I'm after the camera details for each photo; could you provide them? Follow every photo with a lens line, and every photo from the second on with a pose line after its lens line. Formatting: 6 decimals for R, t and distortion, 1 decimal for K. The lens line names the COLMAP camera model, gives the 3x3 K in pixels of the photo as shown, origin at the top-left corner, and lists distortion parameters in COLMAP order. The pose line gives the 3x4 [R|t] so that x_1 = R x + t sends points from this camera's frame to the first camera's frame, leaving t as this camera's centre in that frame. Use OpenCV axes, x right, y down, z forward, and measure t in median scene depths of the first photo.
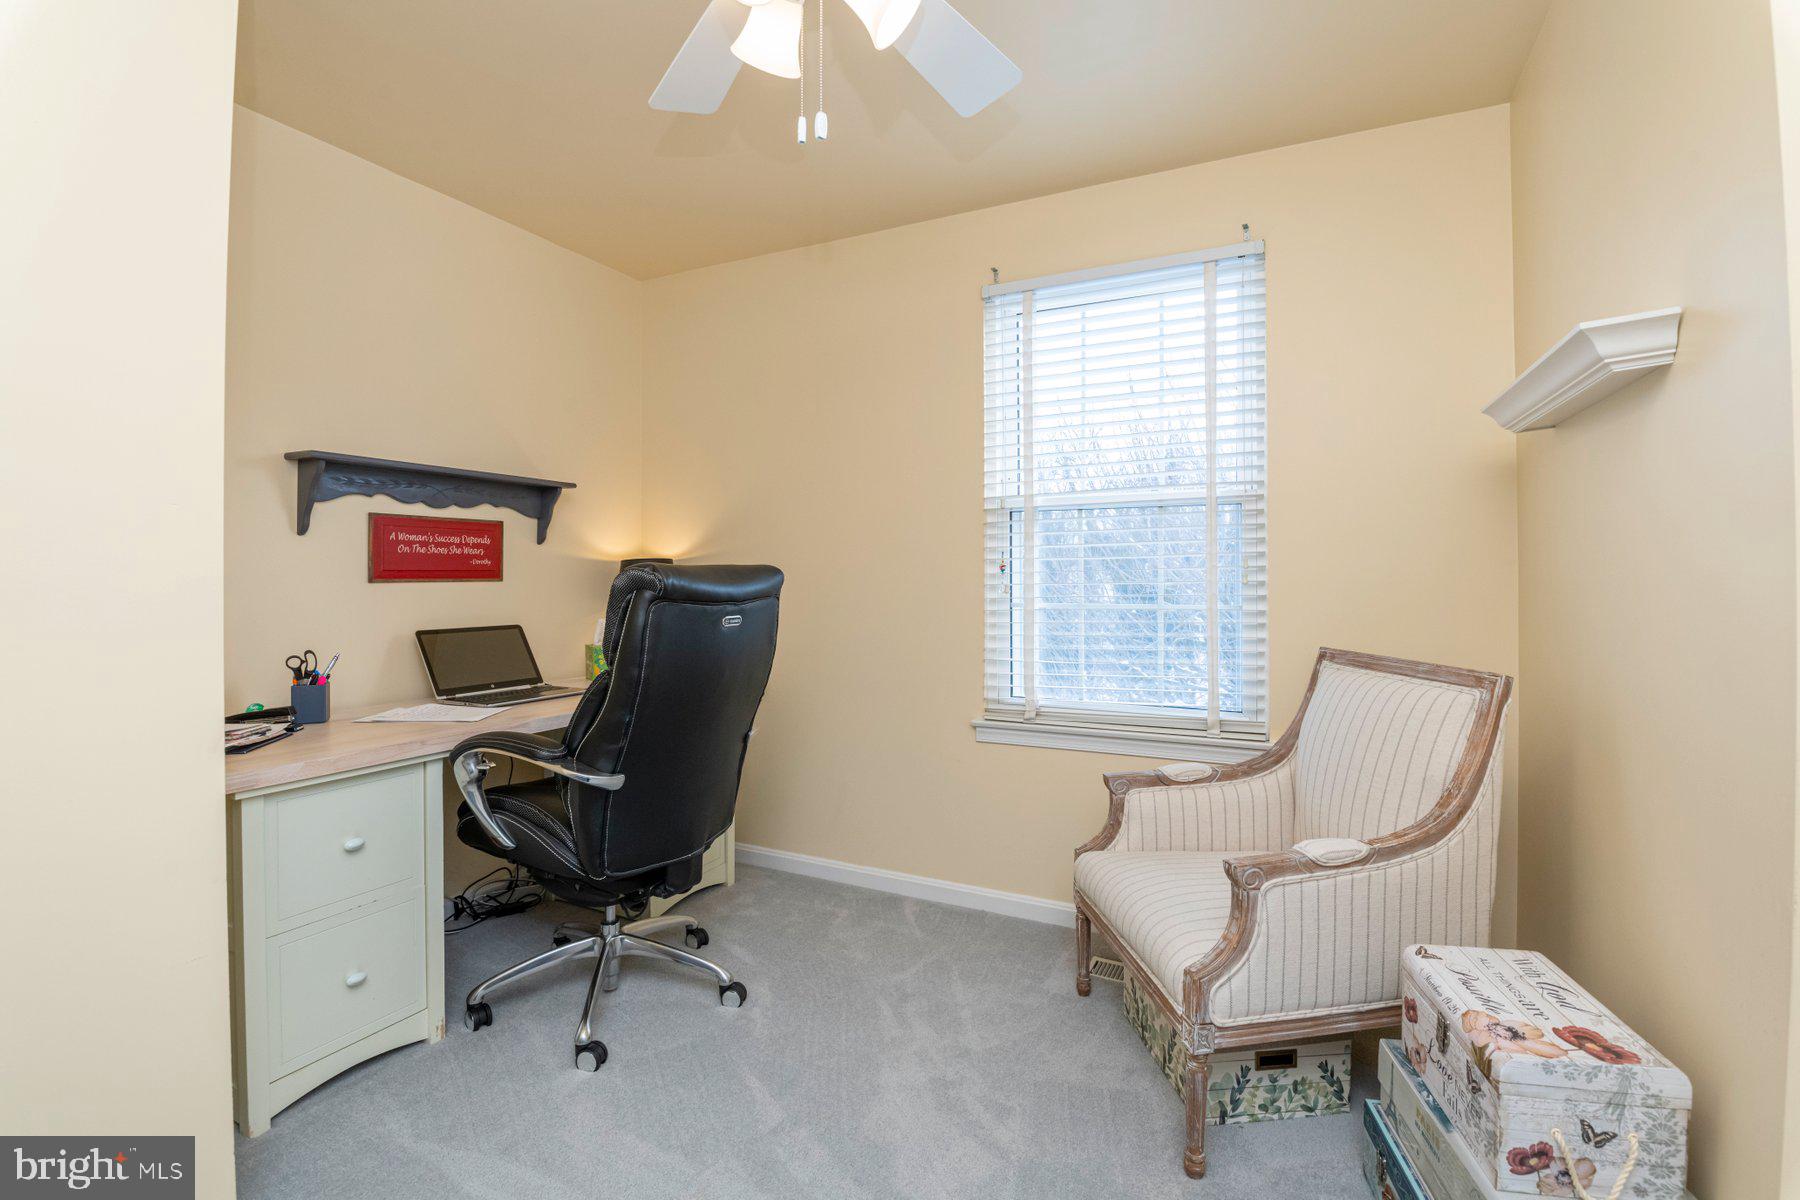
lens RADIAL K [[800.7, 0, 899.8], [0, 800.7, 589.4], [0, 0, 1]] dist [-0.005026, -0.011883]
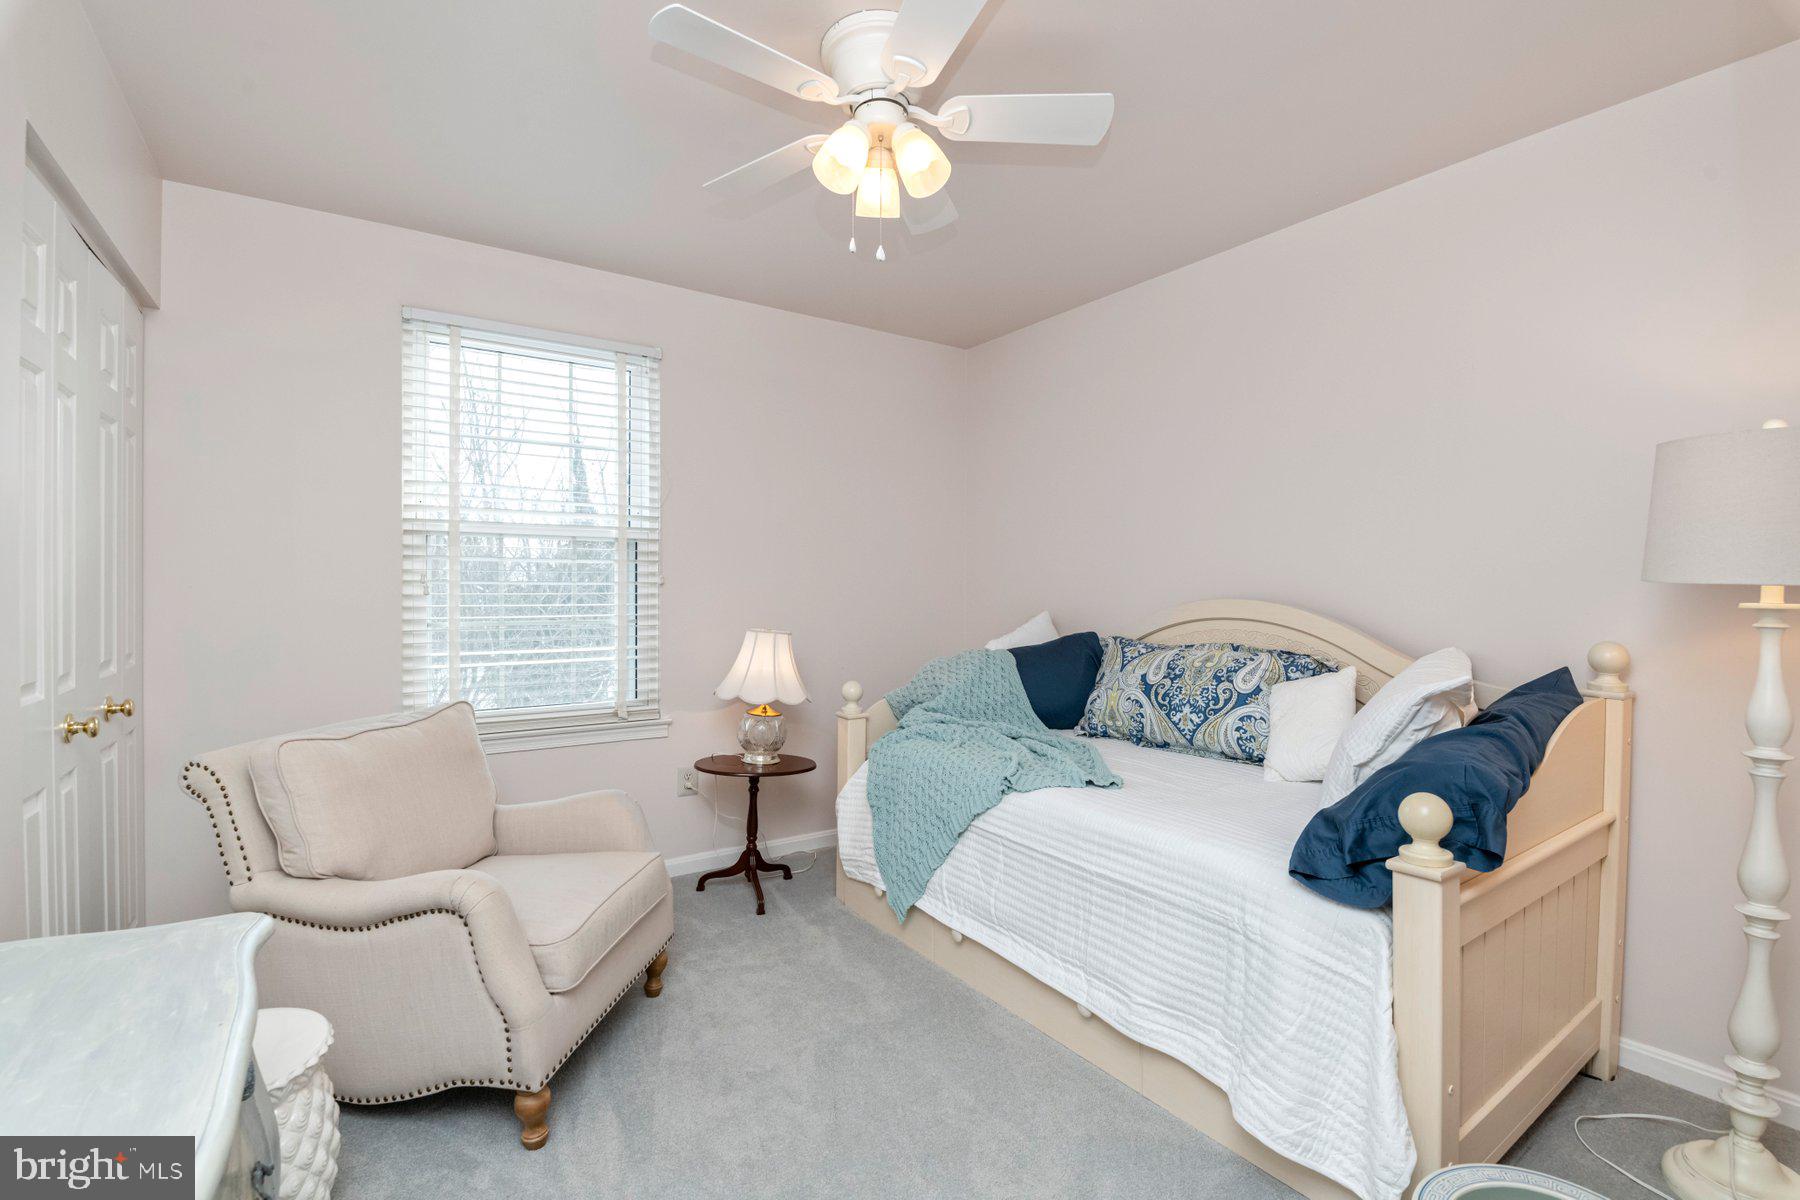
lens RADIAL K [[800.7, 0, 899.8], [0, 800.7, 589.4], [0, 0, 1]] dist [-0.005026, -0.011883]
pose [[0.489523, -0.004402, 0.871979, -0.490766], [-0.004170, 0.999964, 0.007388, -0.039055], [-0.871981, -0.007253, 0.489487, -0.020437]]
